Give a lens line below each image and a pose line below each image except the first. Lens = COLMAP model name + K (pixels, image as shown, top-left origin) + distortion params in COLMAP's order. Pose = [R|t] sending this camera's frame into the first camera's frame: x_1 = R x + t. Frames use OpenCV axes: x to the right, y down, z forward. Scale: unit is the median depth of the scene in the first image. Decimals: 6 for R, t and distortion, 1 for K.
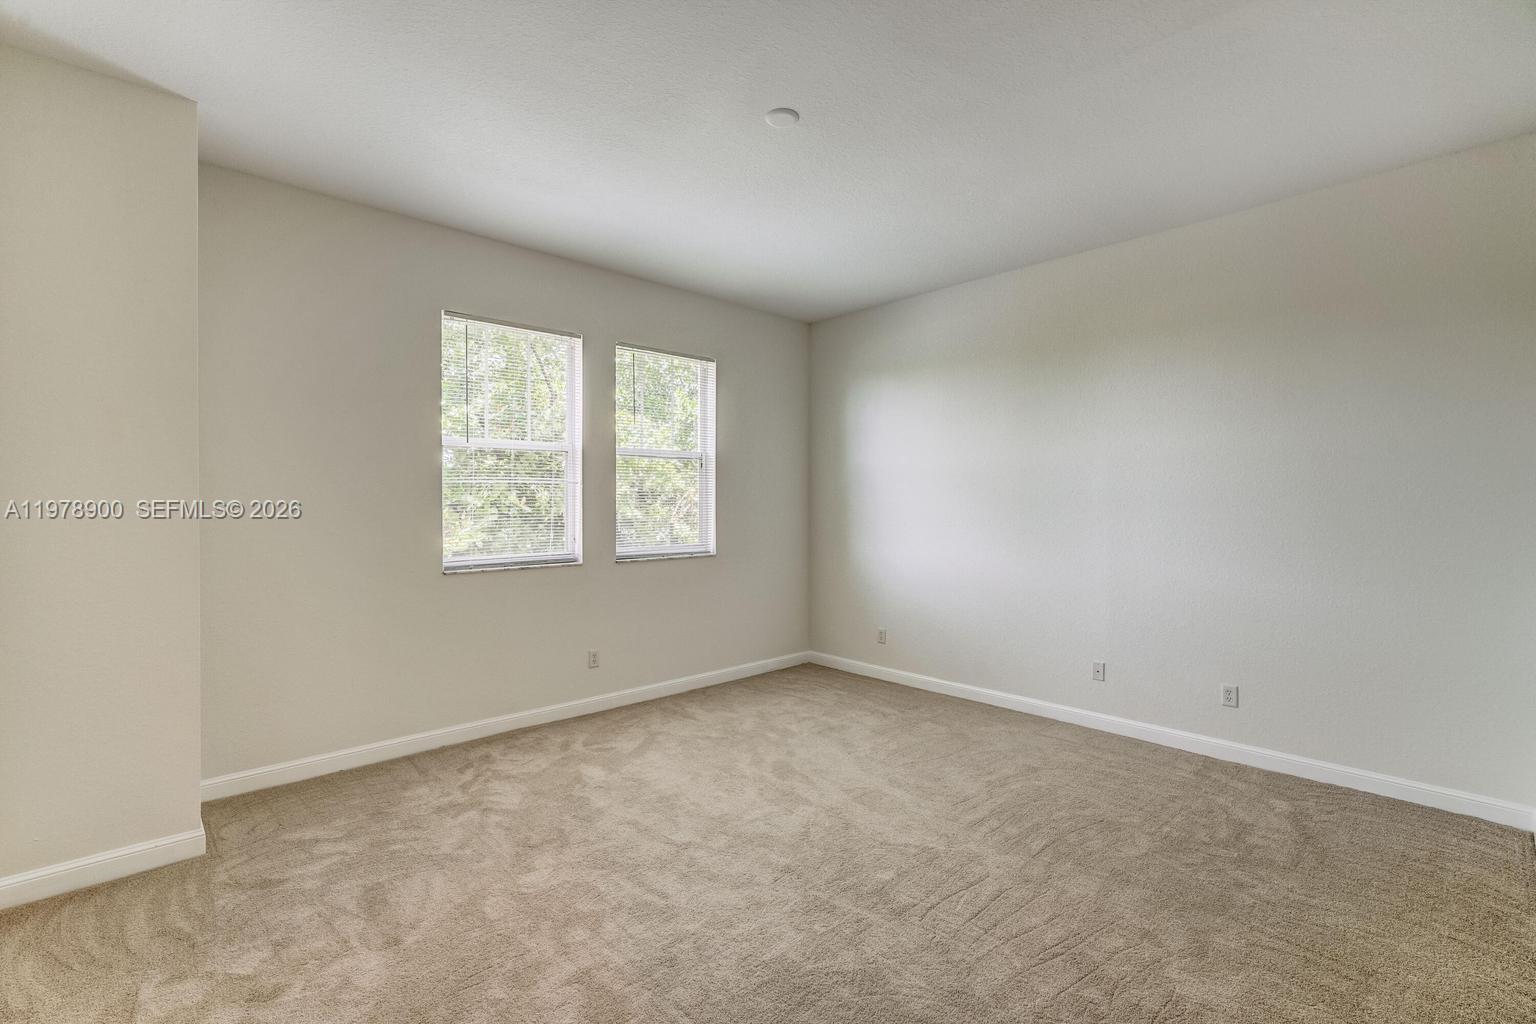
lens RADIAL K [[683.4, 0, 768.0], [0, 683.4, 512.0], [0, 0, 1]] dist [0.000049, 0.000325]
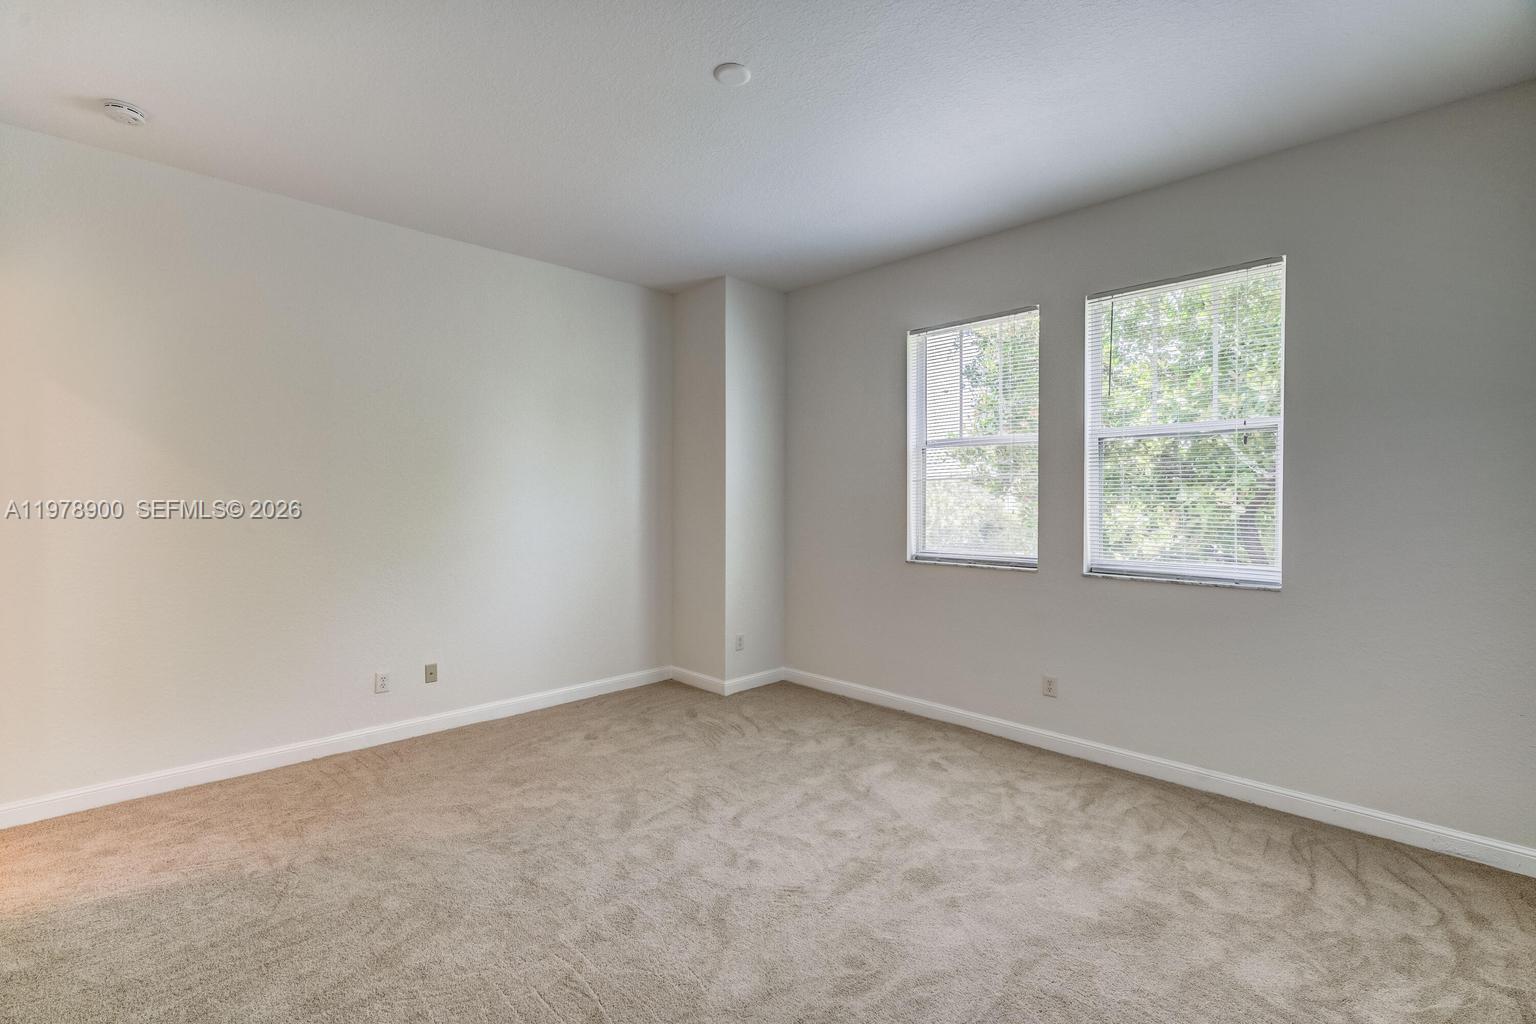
lens RADIAL K [[691.3, 0, 768.0], [0, 691.3, 512.0], [0, 0, 1]] dist [-0.008936, 0.000530]
pose [[0.021644, 0.019486, -0.999576, 0.672074], [-0.014649, 0.999709, 0.019171, -0.010514], [0.999658, 0.014227, 0.021924, 0.738888]]
